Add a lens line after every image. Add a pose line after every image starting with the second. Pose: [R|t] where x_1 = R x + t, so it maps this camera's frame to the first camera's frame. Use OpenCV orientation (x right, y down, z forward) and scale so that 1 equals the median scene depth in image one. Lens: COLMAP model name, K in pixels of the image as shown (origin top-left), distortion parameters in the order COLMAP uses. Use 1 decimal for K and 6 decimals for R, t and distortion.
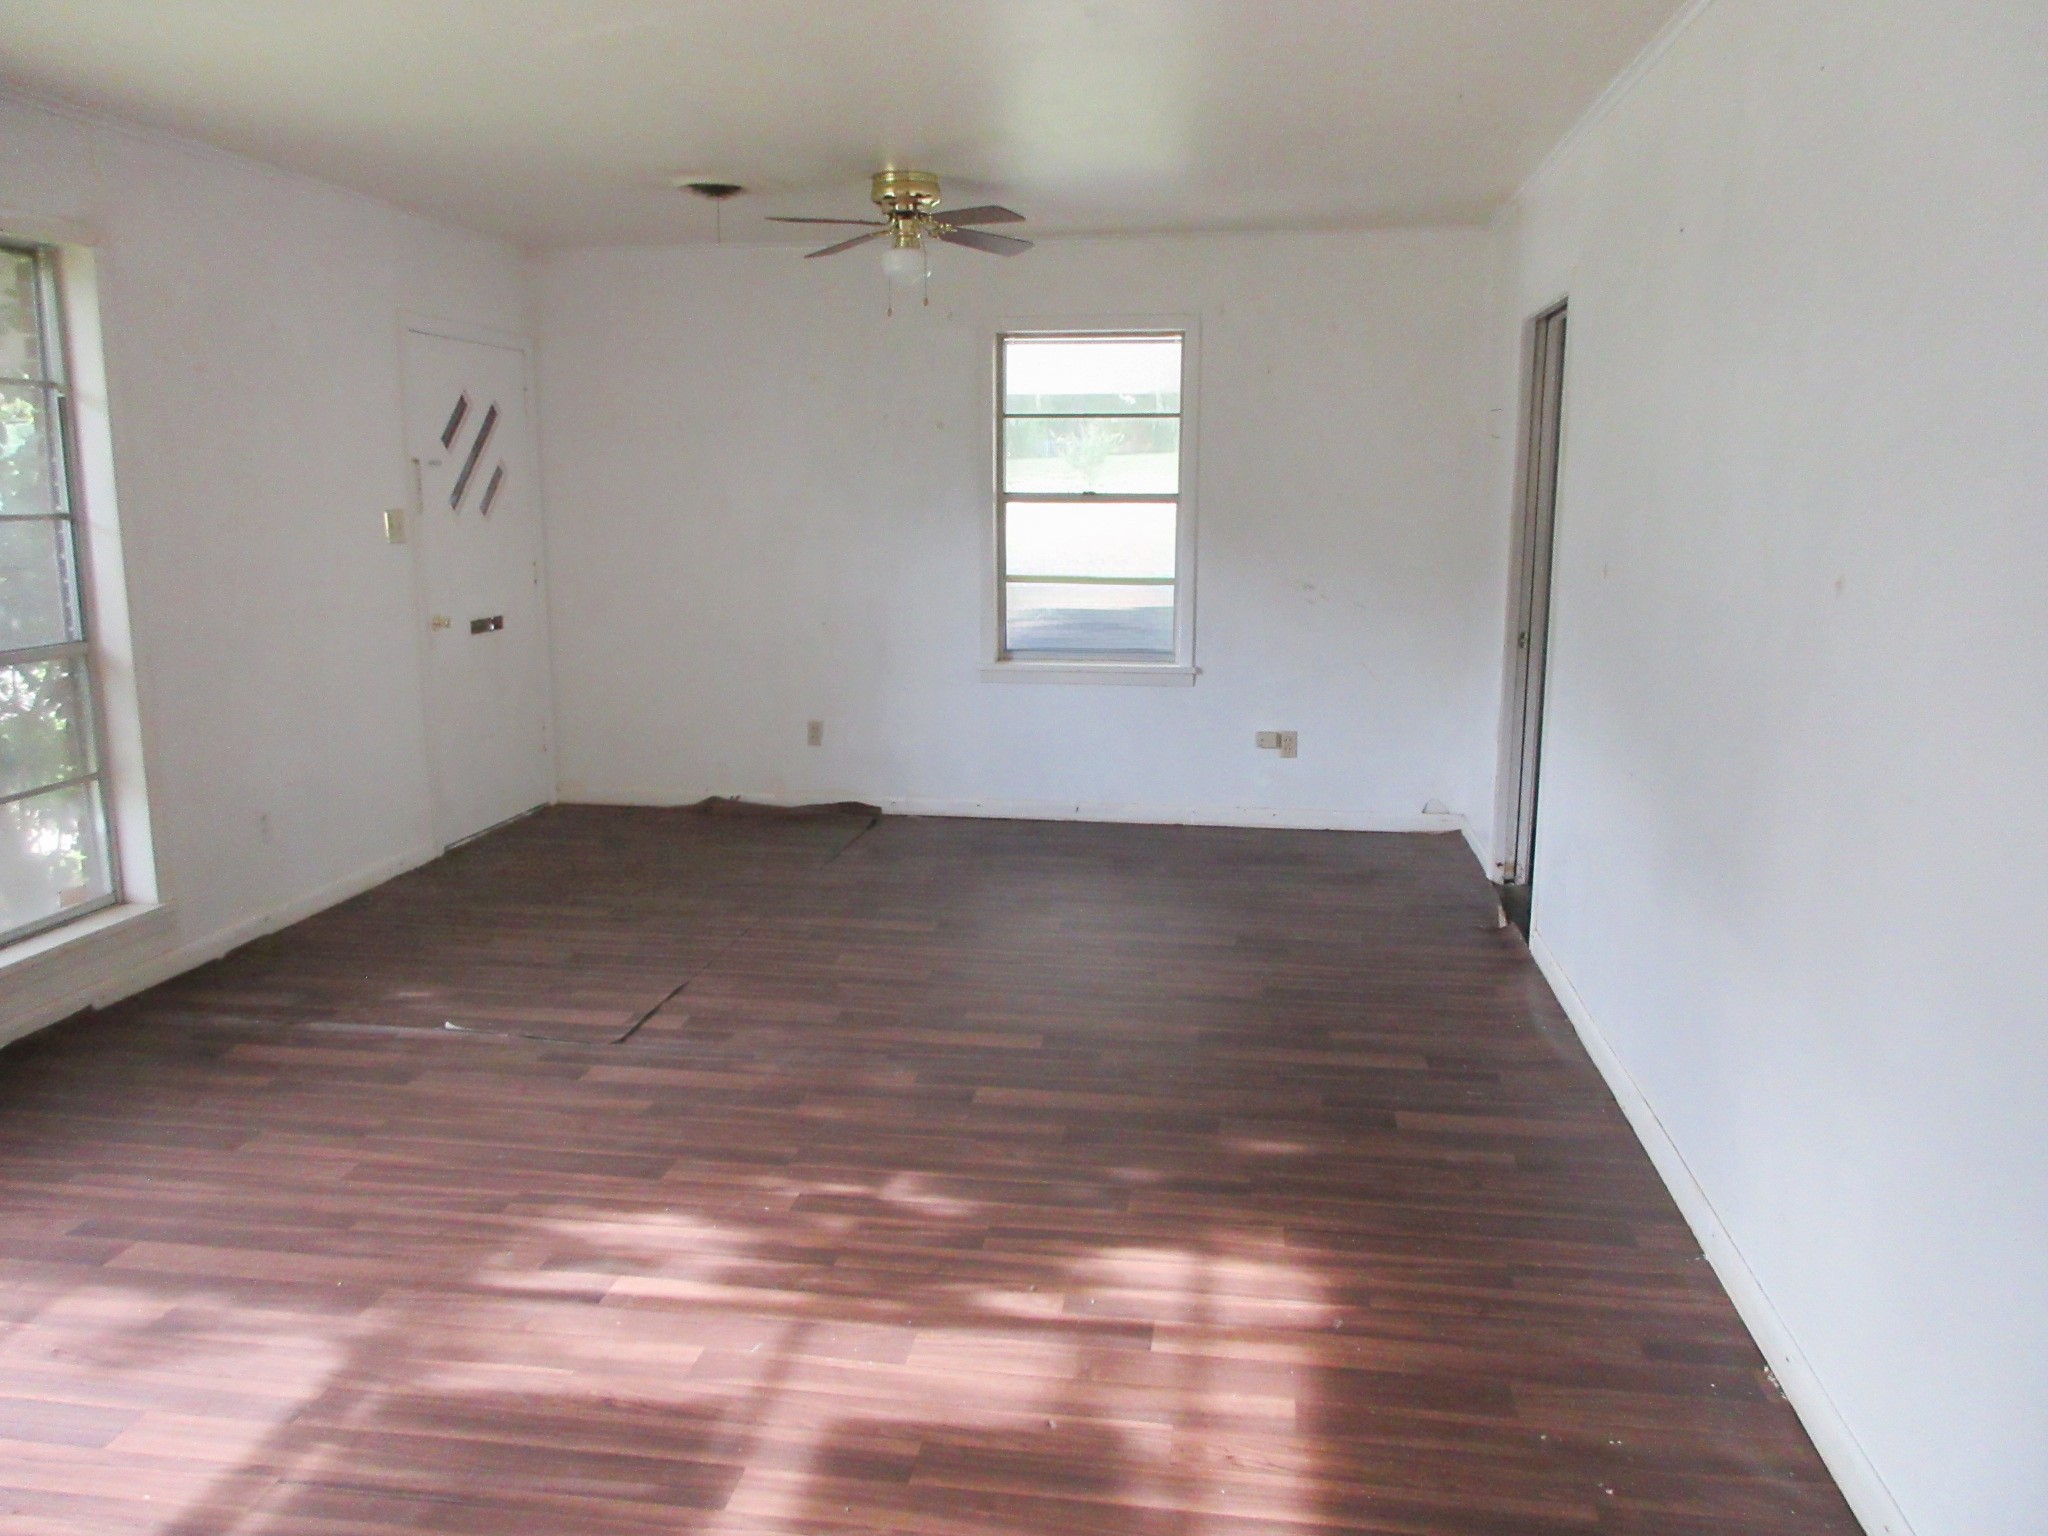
lens RADIAL K [[1507.4, 0, 1028.4], [0, 1507.4, 770.6], [0, 0, 1]] dist [-0.002243, 0.000317]
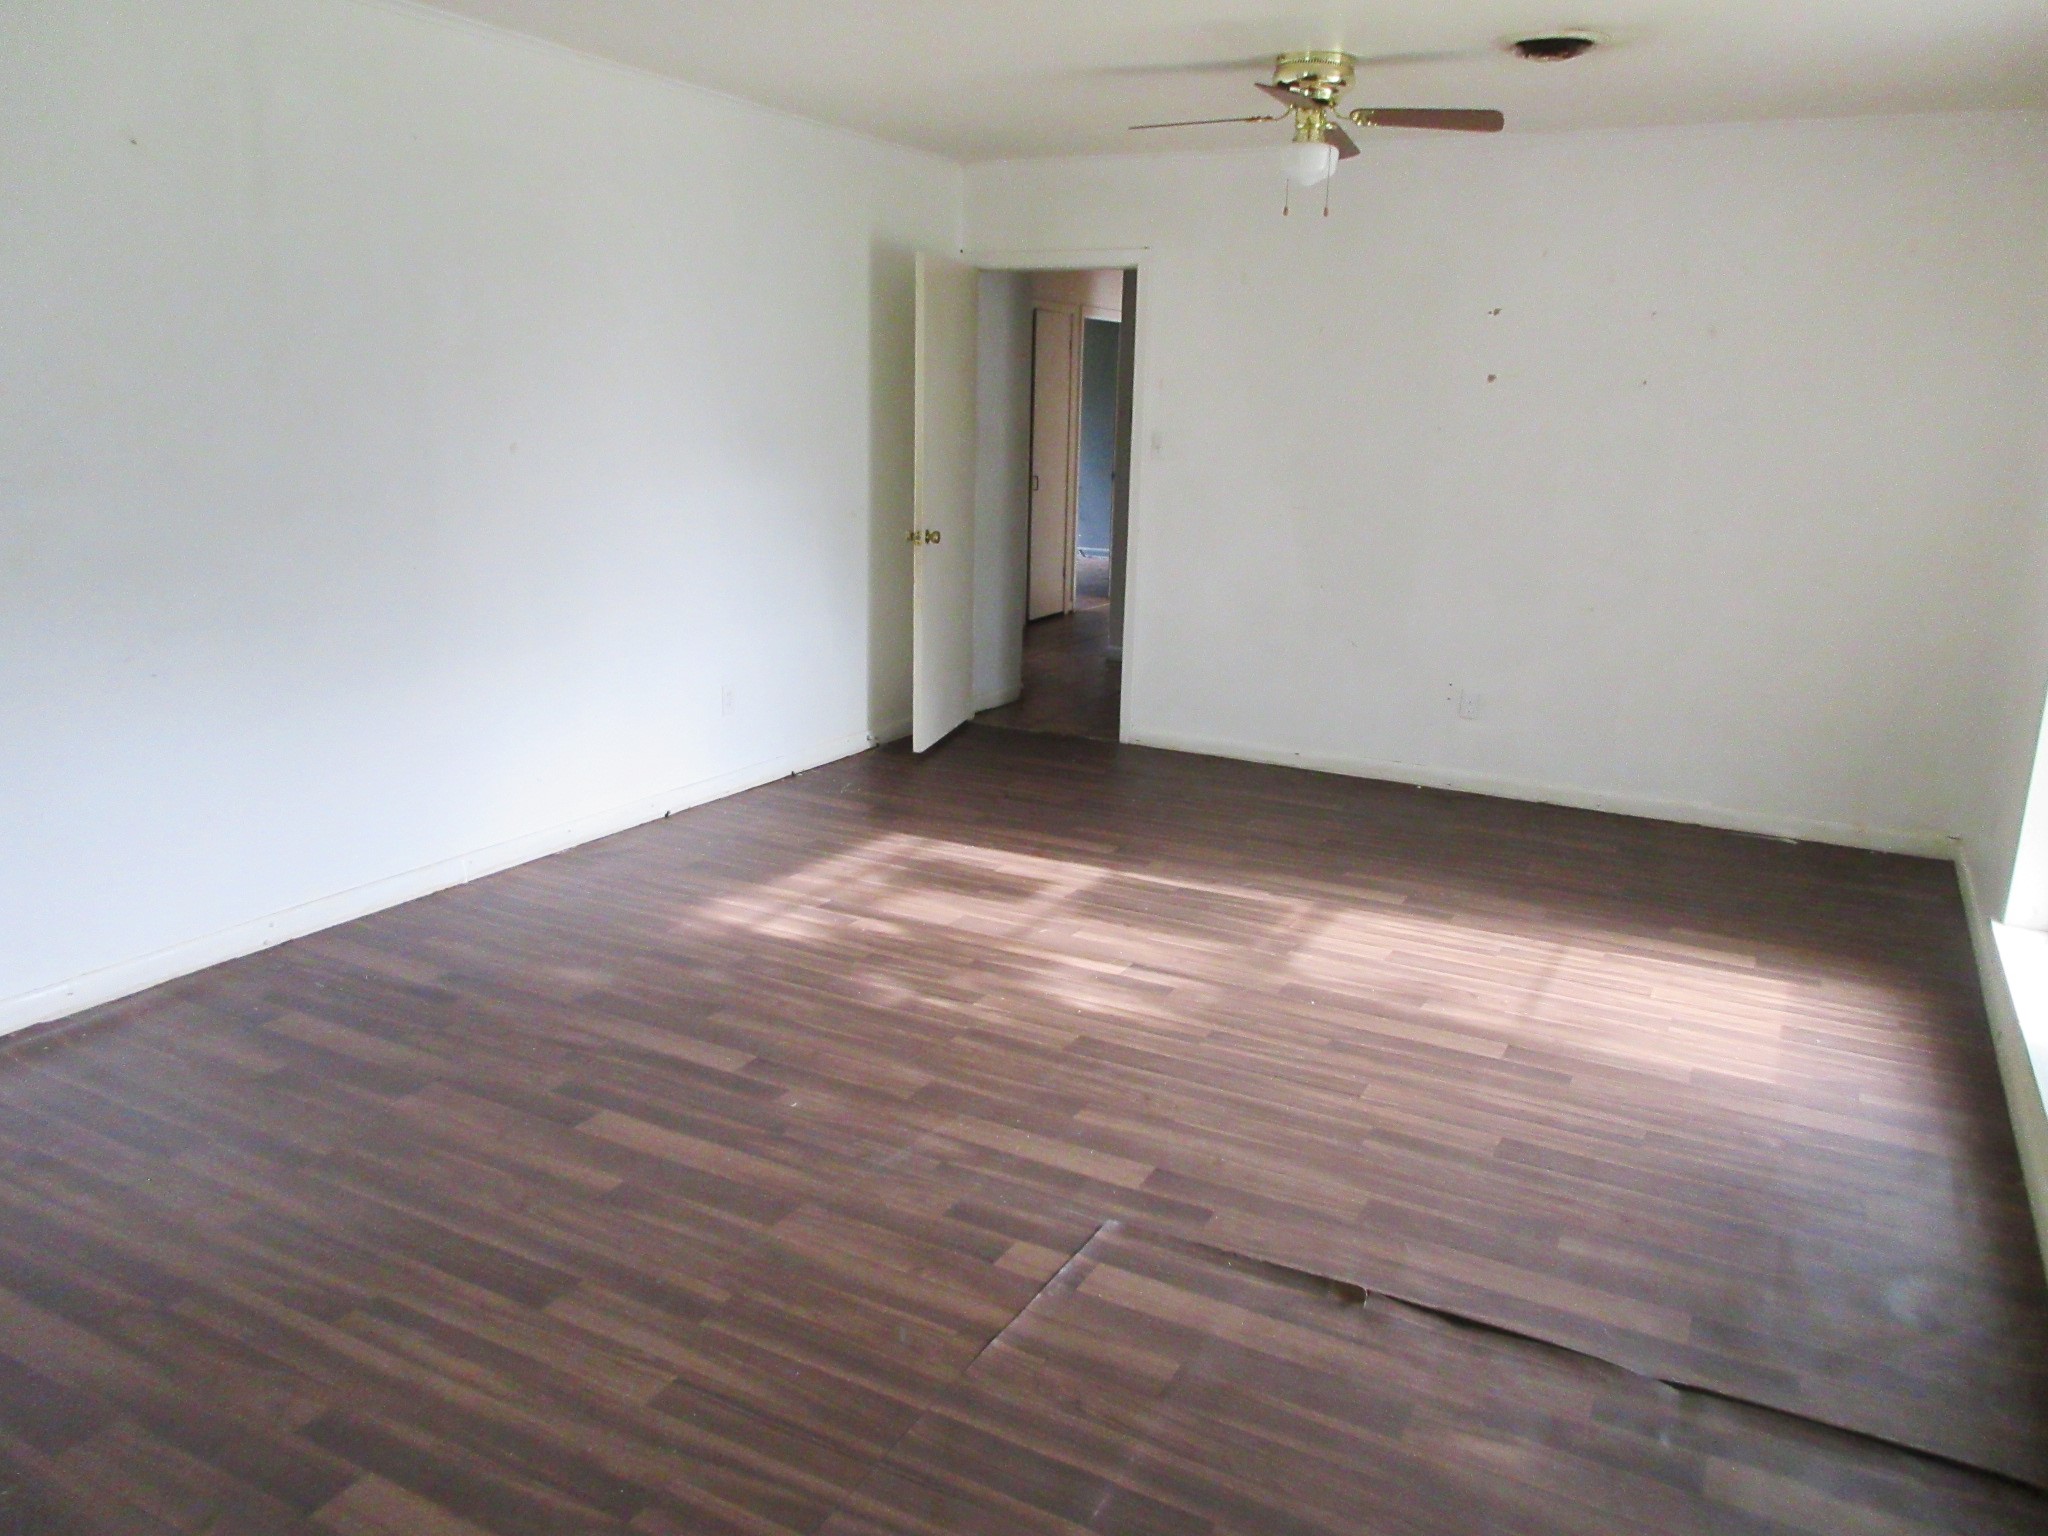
lens RADIAL K [[1507.4, 0, 1023.4], [0, 1507.4, 767.2], [0, 0, 1]] dist [-0.002243, 0.000317]
pose [[-0.939471, -0.107359, 0.325375, -0.531289], [0.034465, 0.915213, 0.401493, -0.357138], [-0.340892, 0.388405, -0.856116, 1.840012]]
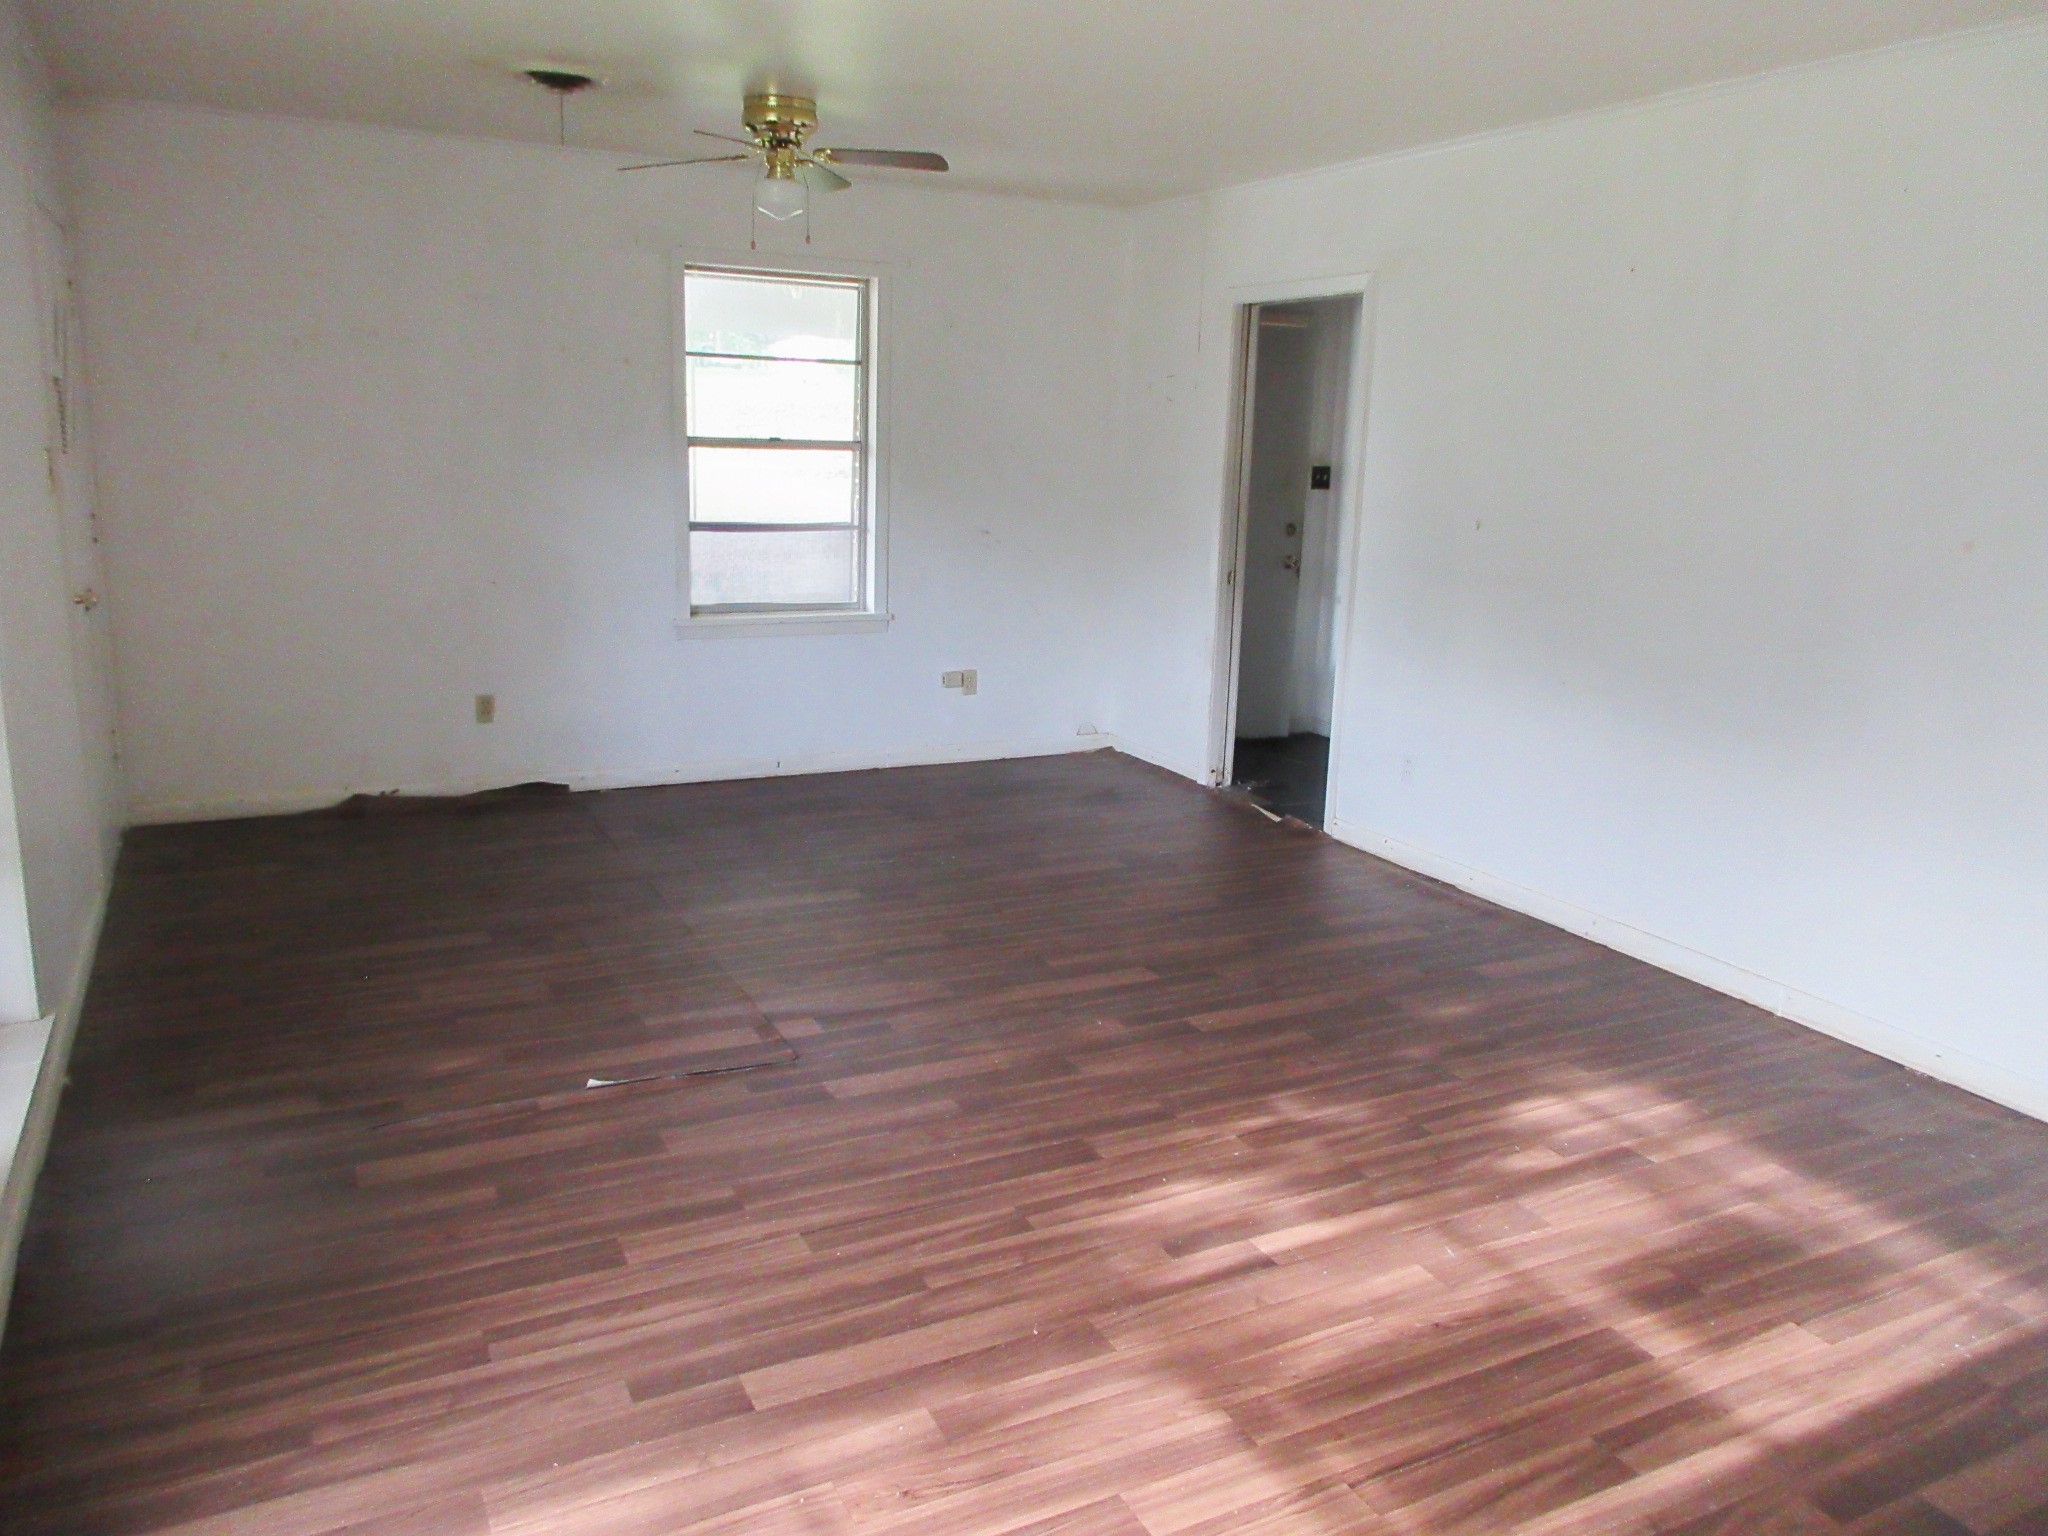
lens RADIAL K [[1507.4, 0, 1030.1], [0, 1507.4, 768.7], [0, 0, 1]] dist [-0.002243, 0.000317]
pose [[0.813427, -0.103727, 0.572343, -0.794605], [0.077710, 0.994530, 0.069798, -0.054378], [-0.576452, -0.012298, 0.817038, 0.214705]]
